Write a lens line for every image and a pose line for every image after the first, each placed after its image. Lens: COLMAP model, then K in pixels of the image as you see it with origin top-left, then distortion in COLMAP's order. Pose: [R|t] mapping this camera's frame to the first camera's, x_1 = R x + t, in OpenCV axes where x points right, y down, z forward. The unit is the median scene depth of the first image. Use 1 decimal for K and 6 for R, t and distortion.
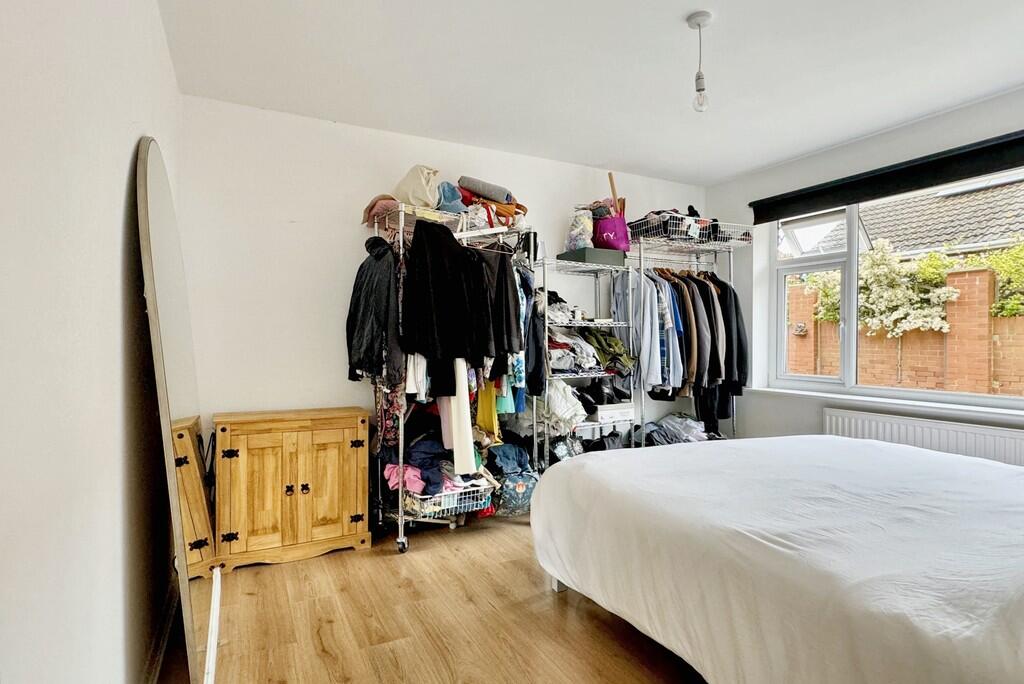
lens RADIAL K [[529.4, 0, 512.0], [0, 529.4, 342.0], [0, 0, 1]] dist [-0.000609, -0.000035]
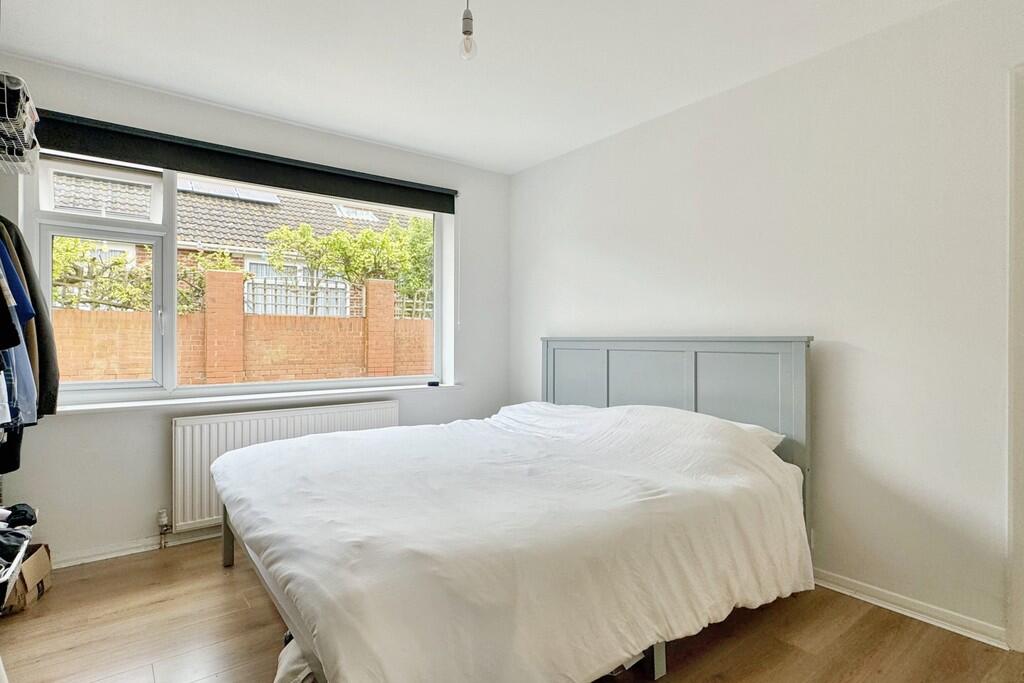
lens RADIAL K [[529.4, 0, 512.0], [0, 529.4, 341.5], [0, 0, 1]] dist [-0.000609, -0.000035]
pose [[-0.175621, -0.006832, 0.984434, -0.473791], [-0.002379, 0.999976, 0.006516, 0.004395], [-0.984455, -0.001198, -0.175633, 1.081040]]
